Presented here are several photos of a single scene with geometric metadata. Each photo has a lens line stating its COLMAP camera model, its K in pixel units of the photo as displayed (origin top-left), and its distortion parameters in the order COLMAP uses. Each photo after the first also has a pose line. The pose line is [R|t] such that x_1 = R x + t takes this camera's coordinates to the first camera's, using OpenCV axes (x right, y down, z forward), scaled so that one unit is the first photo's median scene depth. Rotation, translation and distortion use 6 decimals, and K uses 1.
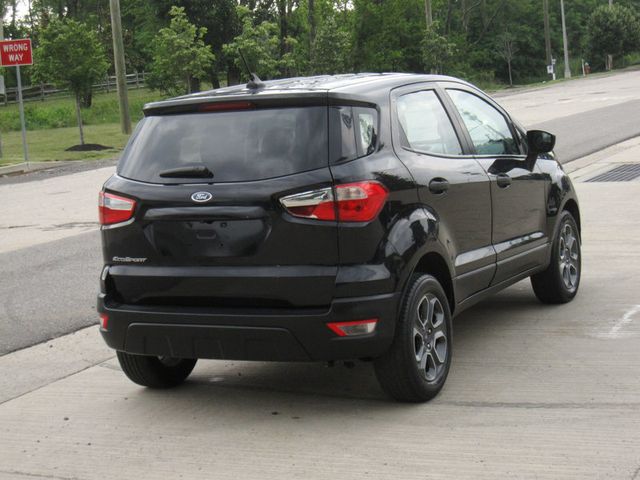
lens RADIAL K [[1278.5, 0, 323.5], [0, 1278.5, 240.6], [0, 0, 1]] dist [-0.151454, 0.000000]
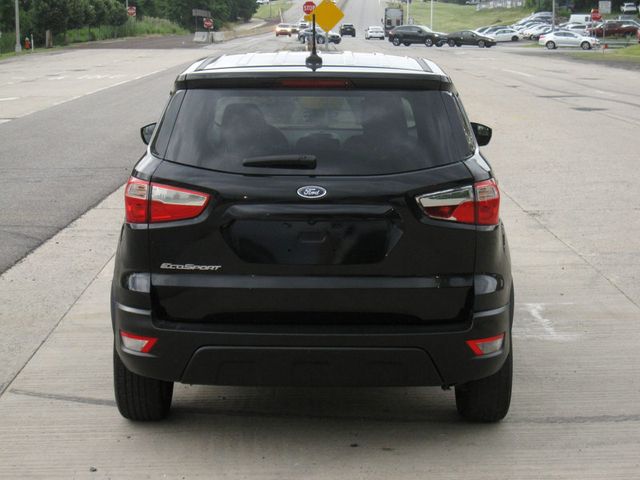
lens RADIAL K [[1278.5, 0, 318.3], [0, 1278.5, 238.7], [0, 0, 1]] dist [-0.151454, 0.000000]
pose [[0.893306, 0.002421, 0.449443, -0.448874], [-0.010234, 0.999836, 0.014956, -0.016138], [-0.449333, -0.017960, 0.893184, 0.251182]]
